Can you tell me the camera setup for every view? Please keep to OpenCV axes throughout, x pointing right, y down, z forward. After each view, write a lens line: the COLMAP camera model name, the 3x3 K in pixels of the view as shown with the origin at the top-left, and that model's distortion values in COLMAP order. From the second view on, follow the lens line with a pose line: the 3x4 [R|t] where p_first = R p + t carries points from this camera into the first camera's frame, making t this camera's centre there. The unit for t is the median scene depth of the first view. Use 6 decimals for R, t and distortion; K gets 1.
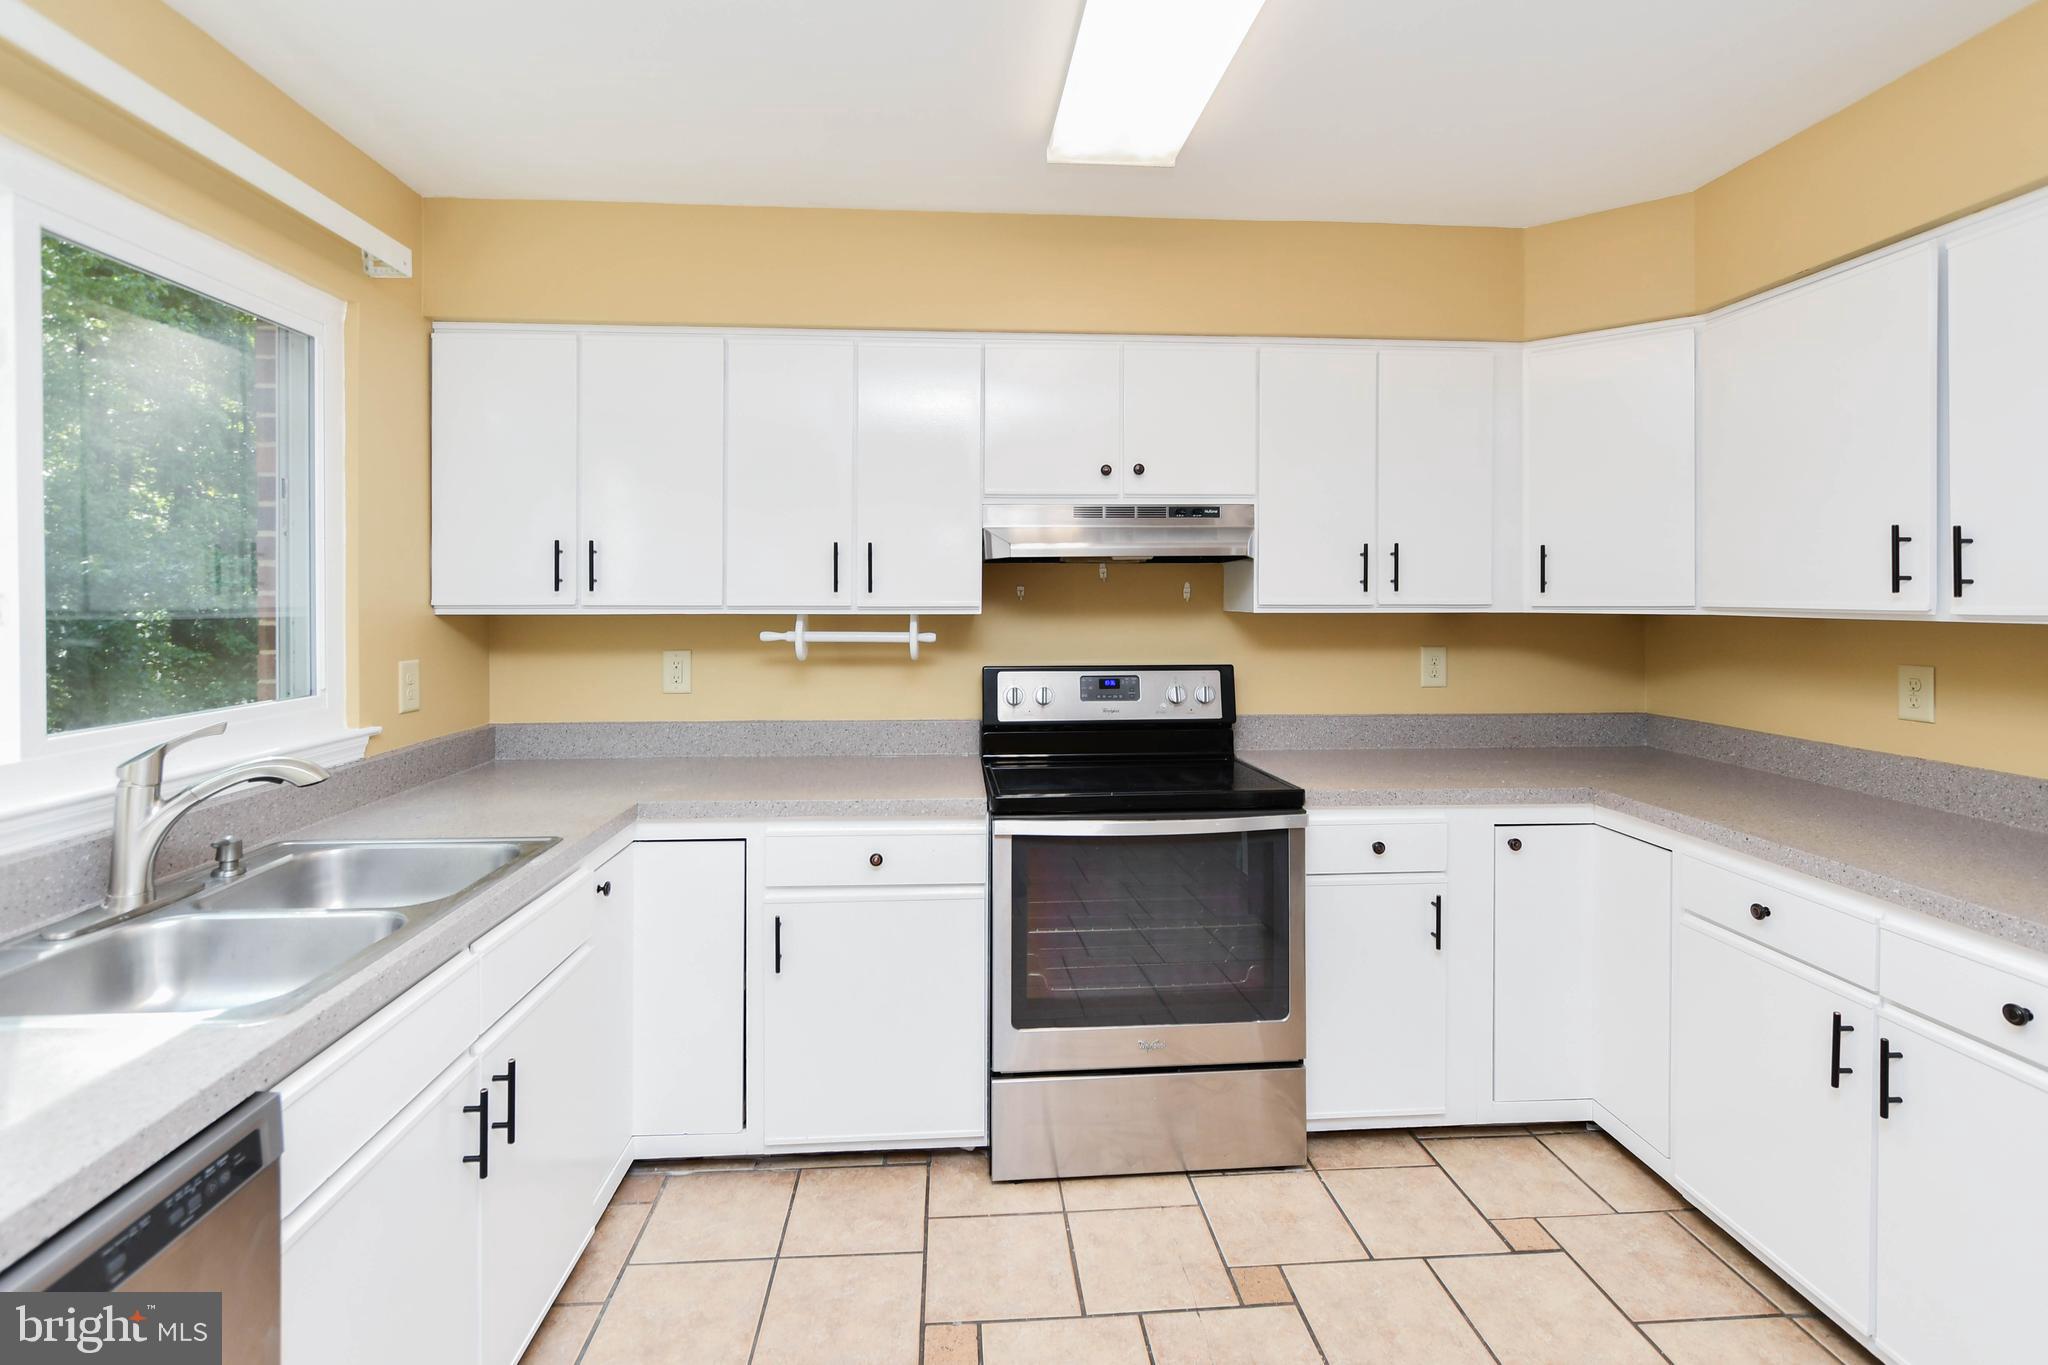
lens RADIAL K [[931.5, 0, 1001.0], [0, 931.5, 608.3], [0, 0, 1]] dist [-0.007082, 0.000244]
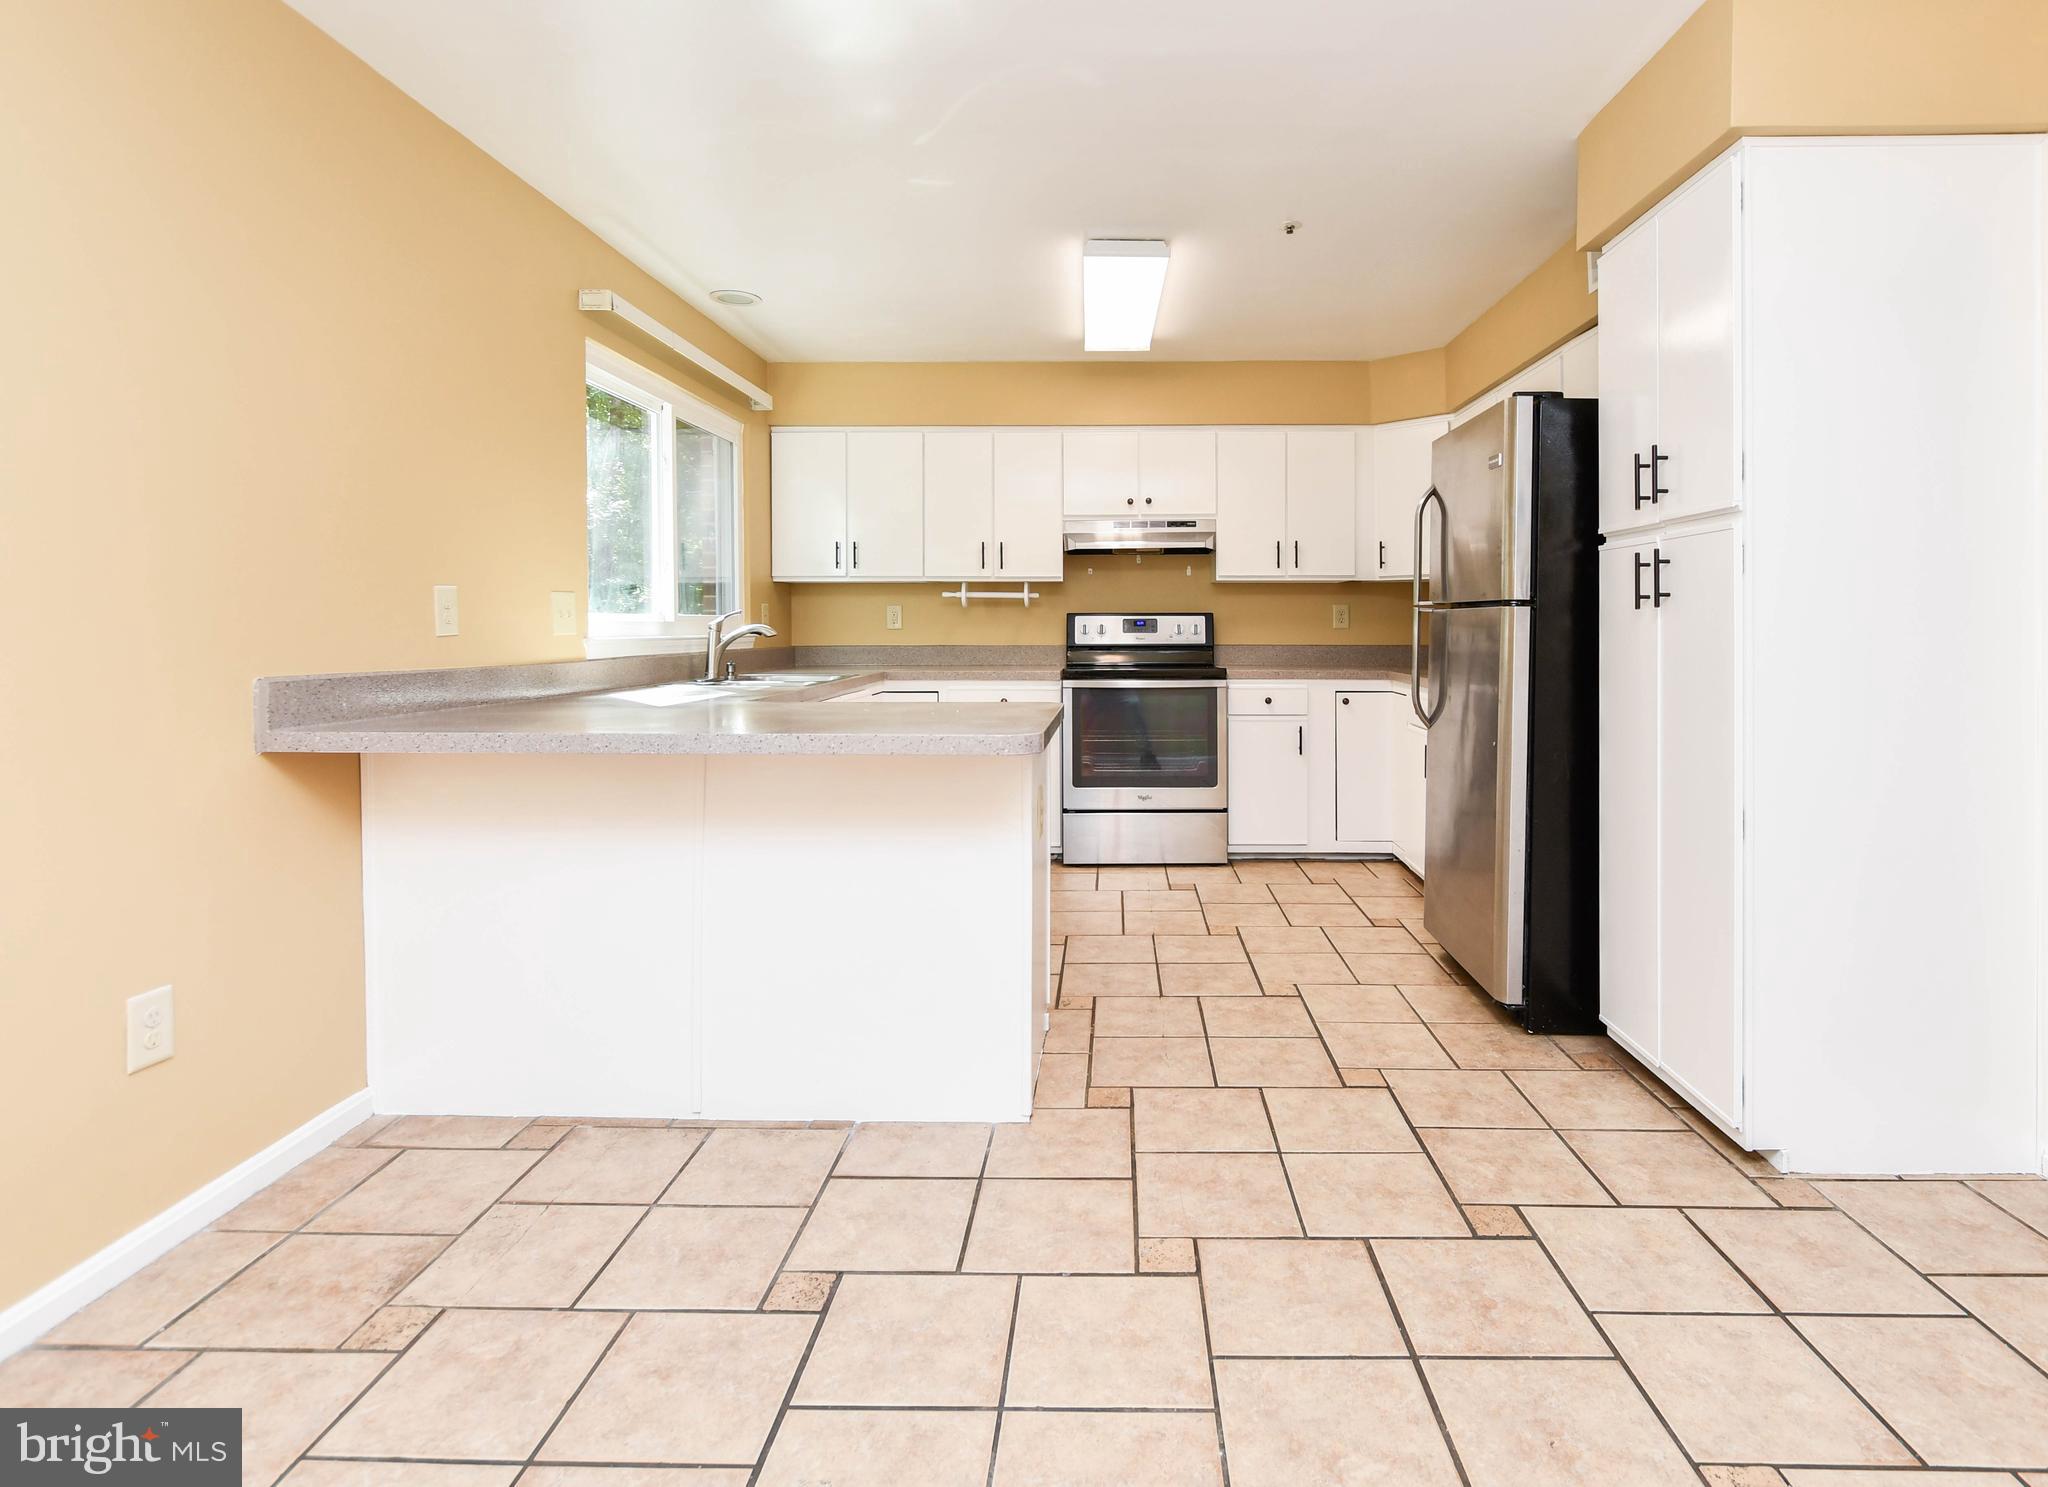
lens RADIAL K [[1018.6, 0, 1111.2], [0, 1018.6, 635.9], [0, 0, 1]] dist [0.002598, -0.000827]
pose [[0.998634, -0.002547, -0.052187, 0.178143], [0.002826, 0.999982, 0.005262, 0.103530], [0.052173, -0.005403, 0.998623, -0.989228]]
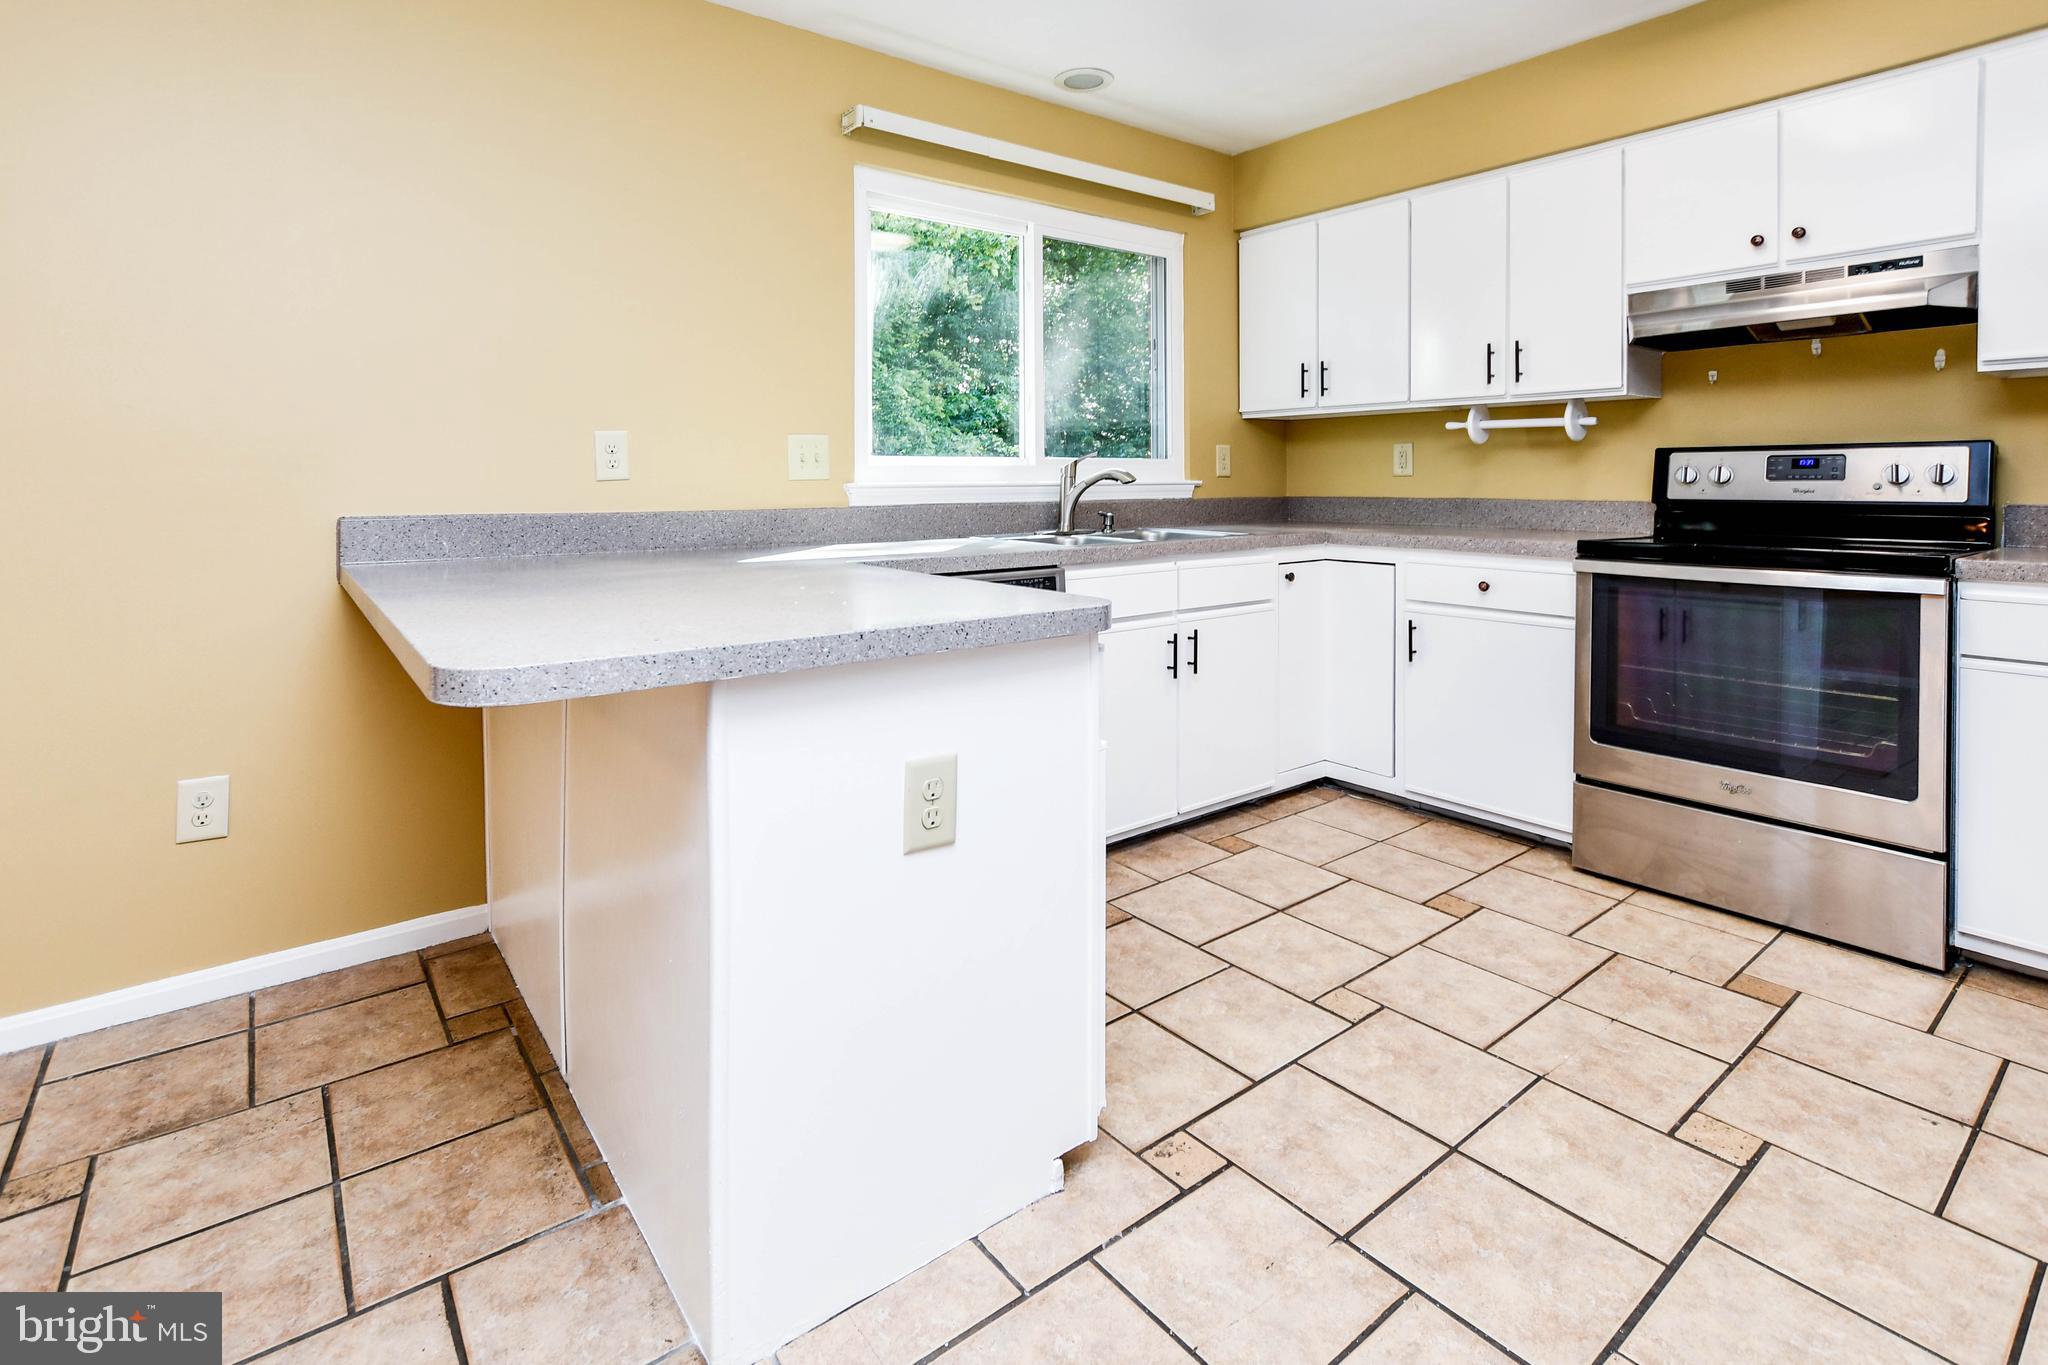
lens RADIAL K [[984.1, 0, 1044.8], [0, 984.1, 491.7], [0, 0, 1]] dist [-0.000890, -0.000993]
pose [[0.581338, 0.007114, -0.813631, 0.527463], [0.000518, 0.999958, 0.009114, 0.110206], [0.813662, -0.005720, 0.581310, -0.231835]]
